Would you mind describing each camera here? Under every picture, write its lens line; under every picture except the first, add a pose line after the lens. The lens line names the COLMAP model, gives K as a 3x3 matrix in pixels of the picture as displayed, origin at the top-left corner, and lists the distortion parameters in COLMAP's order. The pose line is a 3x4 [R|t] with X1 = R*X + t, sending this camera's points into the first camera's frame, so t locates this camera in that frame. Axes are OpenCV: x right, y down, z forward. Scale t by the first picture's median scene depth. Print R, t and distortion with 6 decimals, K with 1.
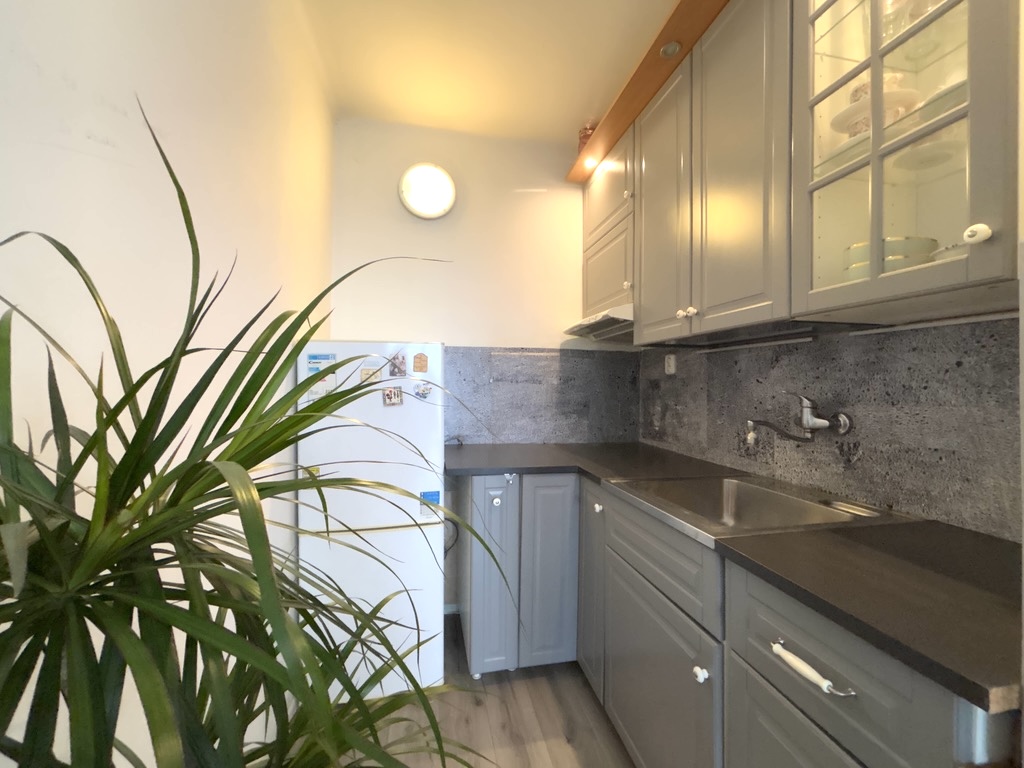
lens RADIAL K [[412.5, 0, 512.4], [0, 412.5, 380.5], [0, 0, 1]] dist [0.013190, -0.003913]
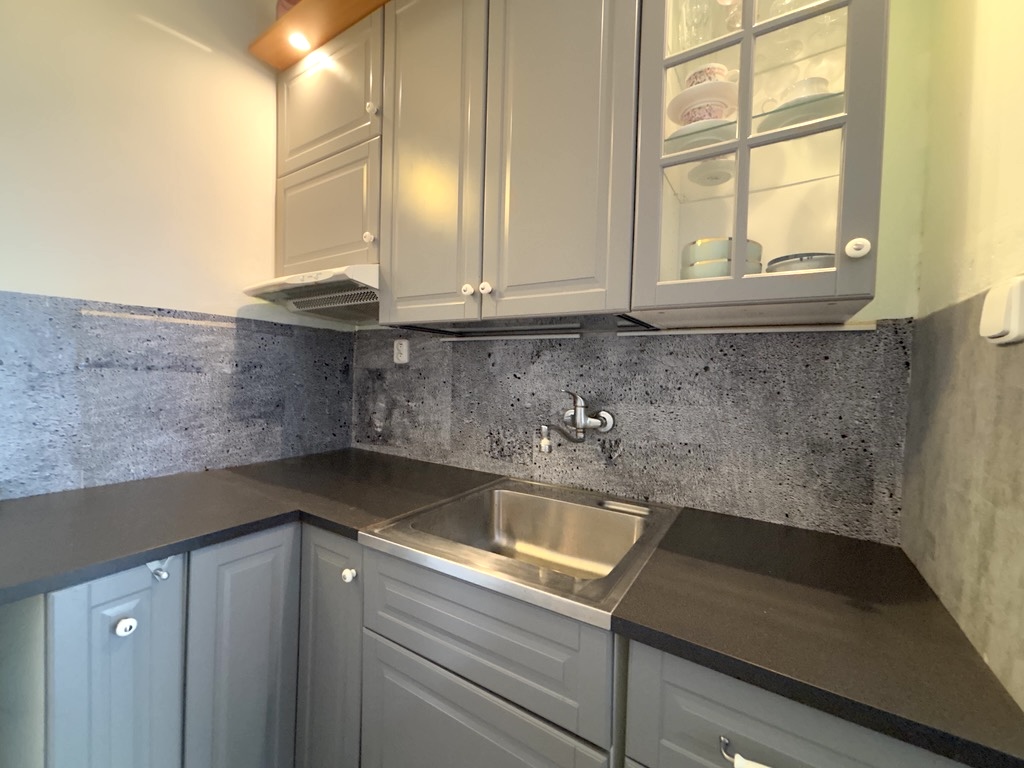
lens RADIAL K [[412.5, 0, 512.4], [0, 412.5, 380.5], [0, 0, 1]] dist [0.013190, -0.003913]
pose [[0.694179, -0.001342, 0.719801, -0.072357], [-0.028175, 0.999181, 0.029036, -0.015463], [-0.719251, -0.040436, 0.693573, 0.361582]]
